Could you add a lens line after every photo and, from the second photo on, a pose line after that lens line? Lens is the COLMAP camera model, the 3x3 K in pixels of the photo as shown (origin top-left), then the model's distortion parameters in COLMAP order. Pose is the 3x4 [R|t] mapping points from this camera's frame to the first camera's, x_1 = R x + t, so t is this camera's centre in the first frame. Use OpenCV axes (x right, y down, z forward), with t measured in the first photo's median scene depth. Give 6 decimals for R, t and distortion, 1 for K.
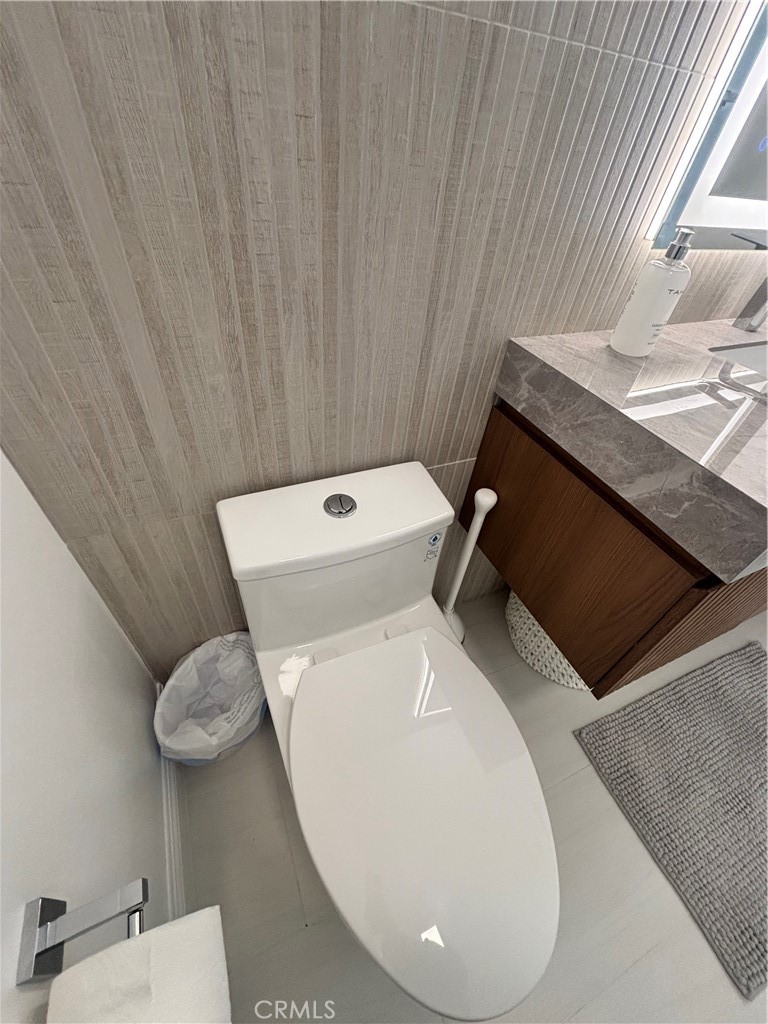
lens RADIAL K [[413.6, 0, 385.1], [0, 413.6, 506.4], [0, 0, 1]] dist [-0.000034, 0.000059]
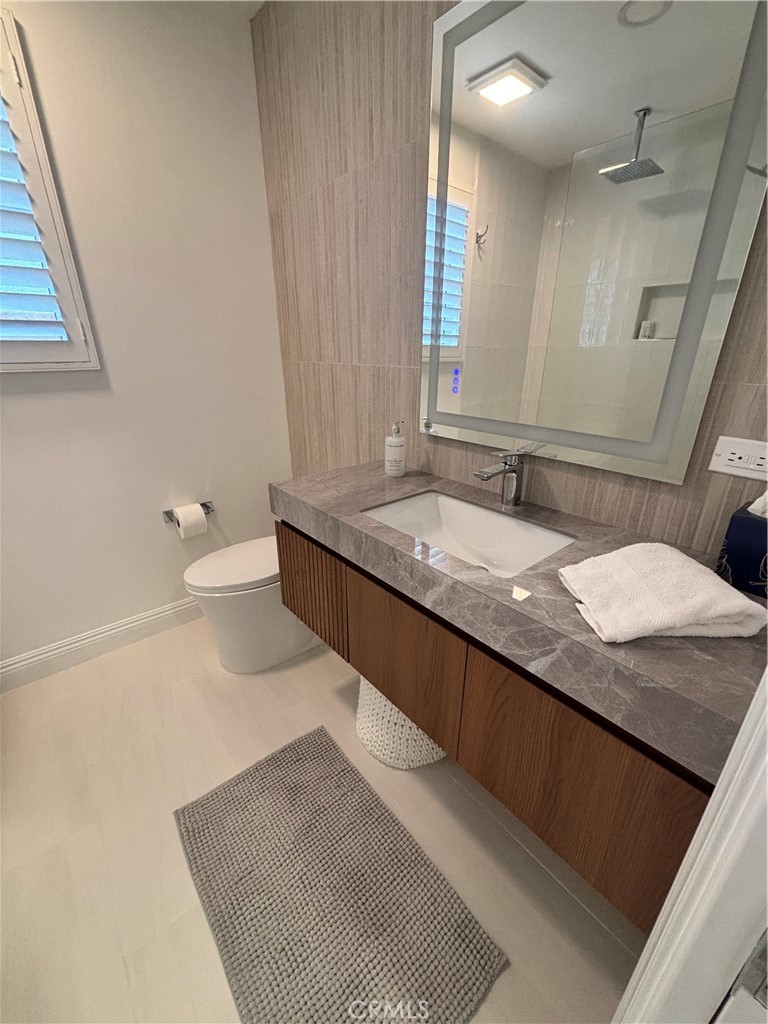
lens RADIAL K [[413.6, 0, 383.1], [0, 413.6, 514.0], [0, 0, 1]] dist [-0.000034, 0.000059]
pose [[0.278938, 0.267248, -0.922373, 2.956943], [-0.641286, 0.766782, 0.028233, -0.295668], [0.714804, 0.583630, 0.385267, 0.381889]]
